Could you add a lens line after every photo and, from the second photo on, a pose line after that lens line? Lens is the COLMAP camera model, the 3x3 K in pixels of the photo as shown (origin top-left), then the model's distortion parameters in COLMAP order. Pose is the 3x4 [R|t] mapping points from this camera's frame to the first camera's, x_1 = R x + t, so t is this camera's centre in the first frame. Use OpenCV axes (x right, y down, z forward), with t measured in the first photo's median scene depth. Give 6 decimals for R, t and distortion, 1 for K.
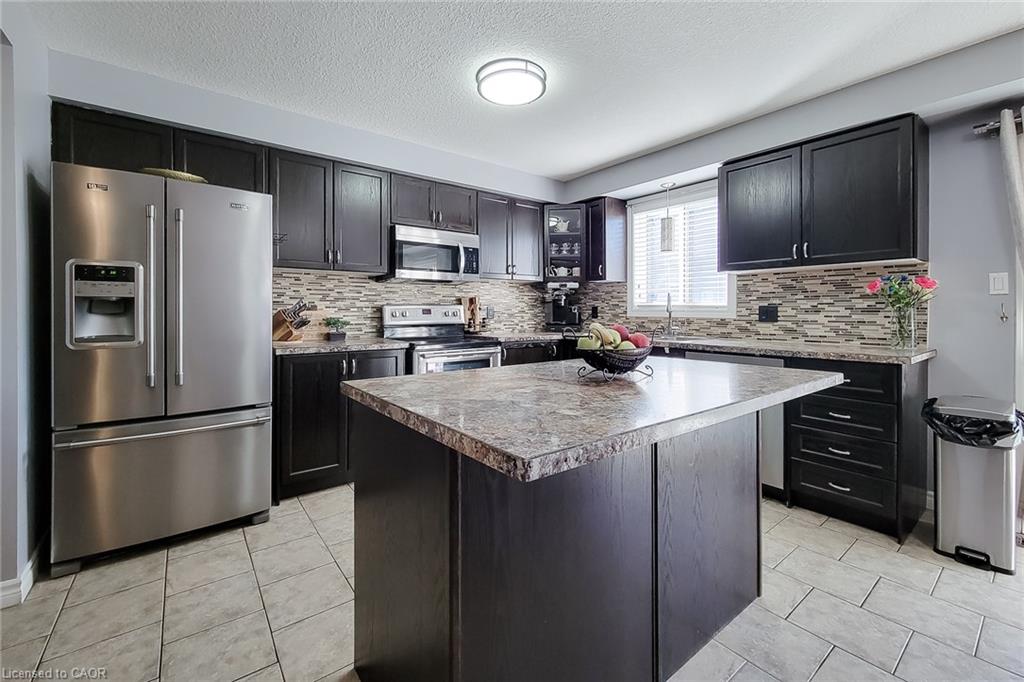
lens RADIAL K [[427.4, 0, 510.6], [0, 427.4, 310.1], [0, 0, 1]] dist [0.003446, 0.000329]
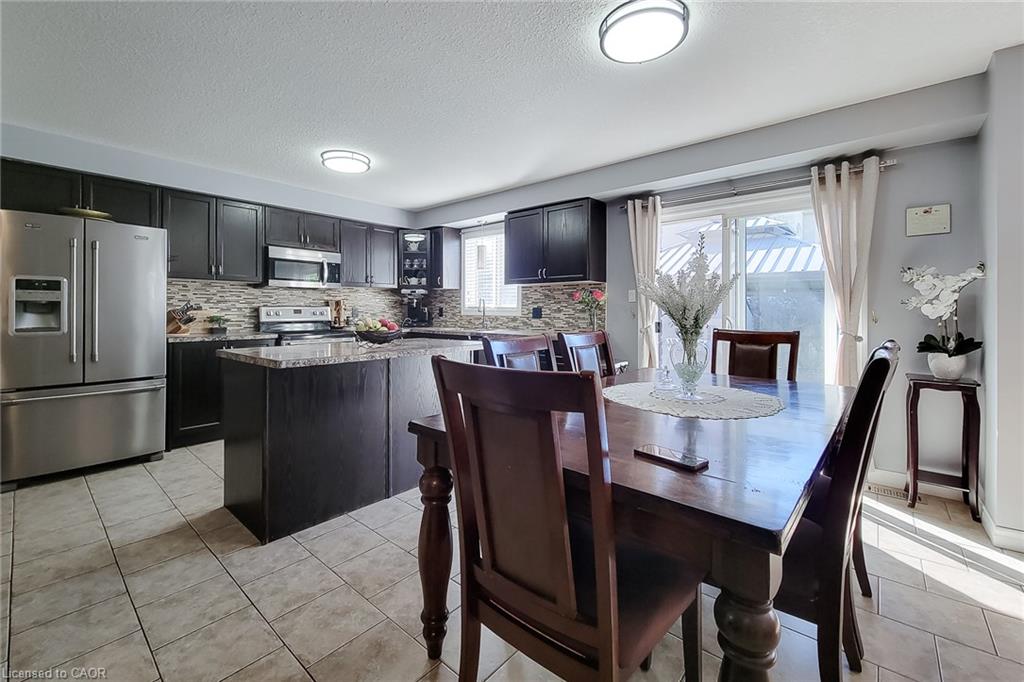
lens RADIAL K [[427.4, 0, 510.6], [0, 427.4, 310.1], [0, 0, 1]] dist [0.003446, 0.000329]
pose [[0.980683, 0.001385, 0.195598, 0.200396], [-0.001237, 0.999999, -0.000877, -0.000264], [-0.195599, 0.000618, 0.980684, -0.433399]]
